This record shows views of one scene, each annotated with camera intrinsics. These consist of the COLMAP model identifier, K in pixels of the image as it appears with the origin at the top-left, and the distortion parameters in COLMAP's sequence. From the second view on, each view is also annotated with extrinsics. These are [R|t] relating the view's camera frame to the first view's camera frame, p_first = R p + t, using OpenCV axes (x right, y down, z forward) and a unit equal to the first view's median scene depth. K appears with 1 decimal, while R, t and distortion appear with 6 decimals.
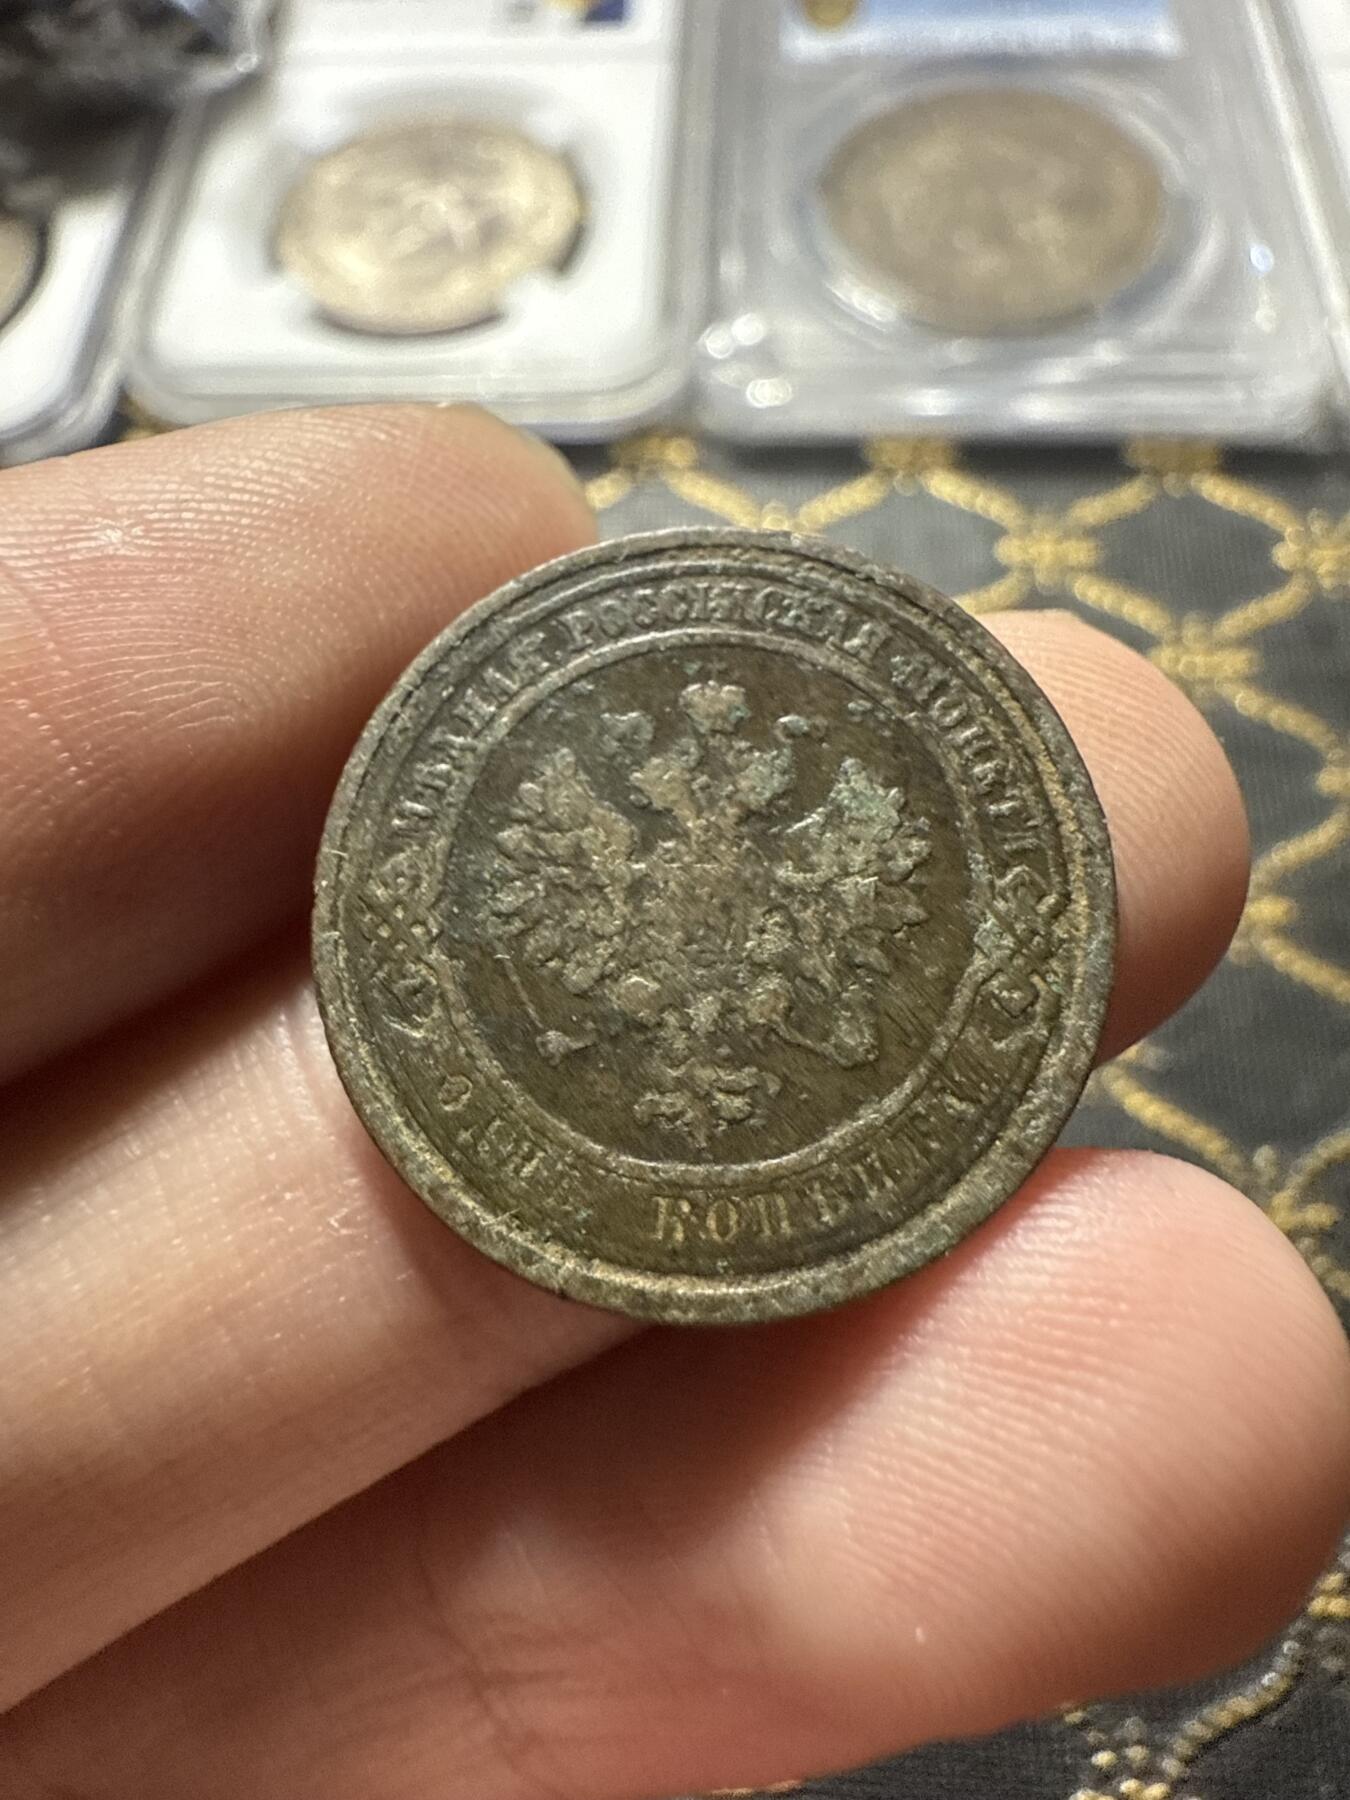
lens RADIAL K [[1251.5, 0, 675.7], [0, 1251.5, 906.7], [0, 0, 1]] dist [0.005053, 0.001804]
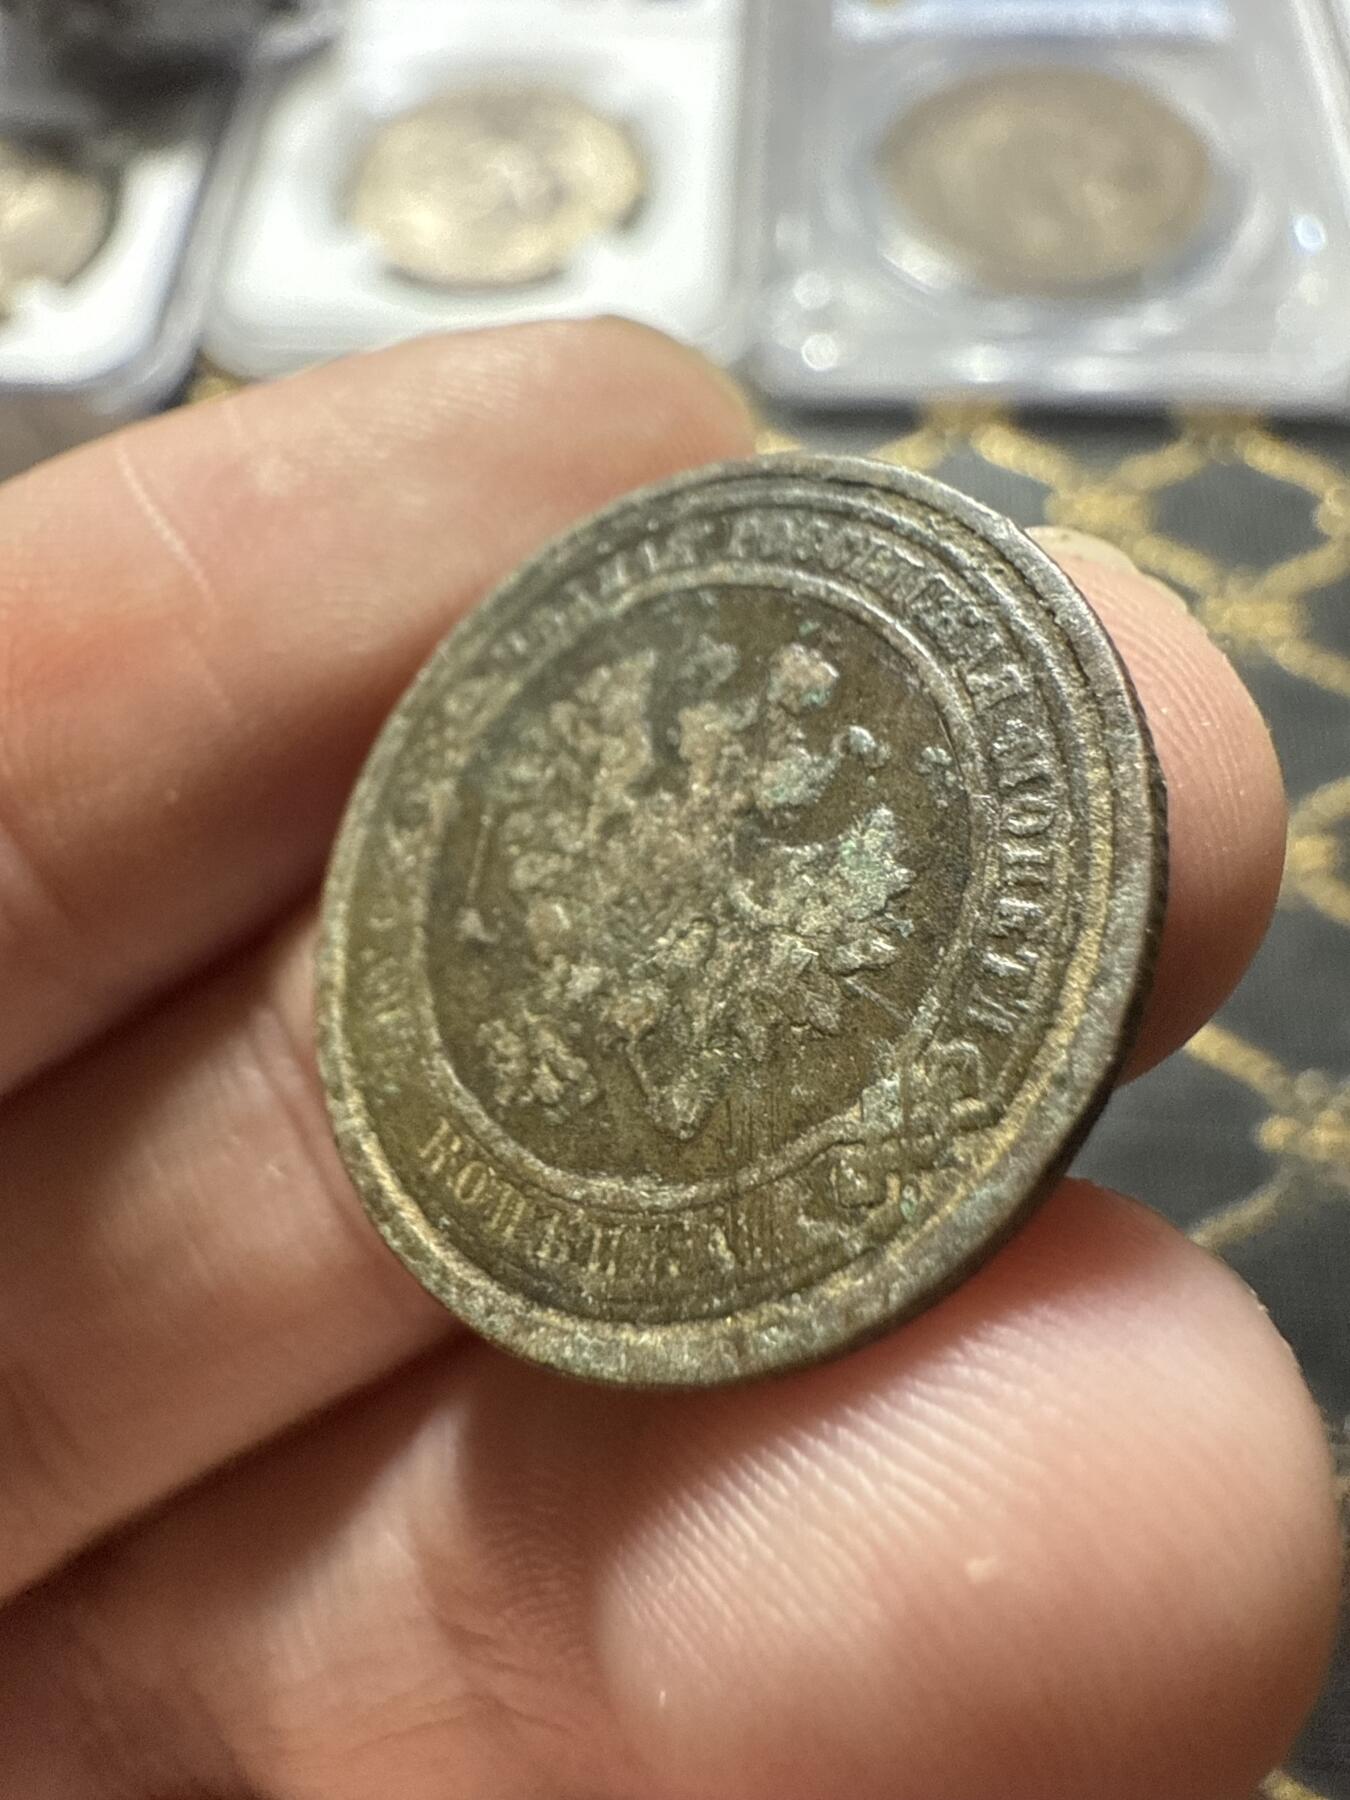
lens RADIAL K [[1251.5, 0, 675.7], [0, 1251.5, 906.7], [0, 0, 1]] dist [0.005053, 0.001804]
pose [[0.692708, 0.504834, -0.515071, 0.484300], [-0.480104, 0.855711, 0.193023, -0.155694], [0.538197, 0.113580, 0.835131, 0.299680]]
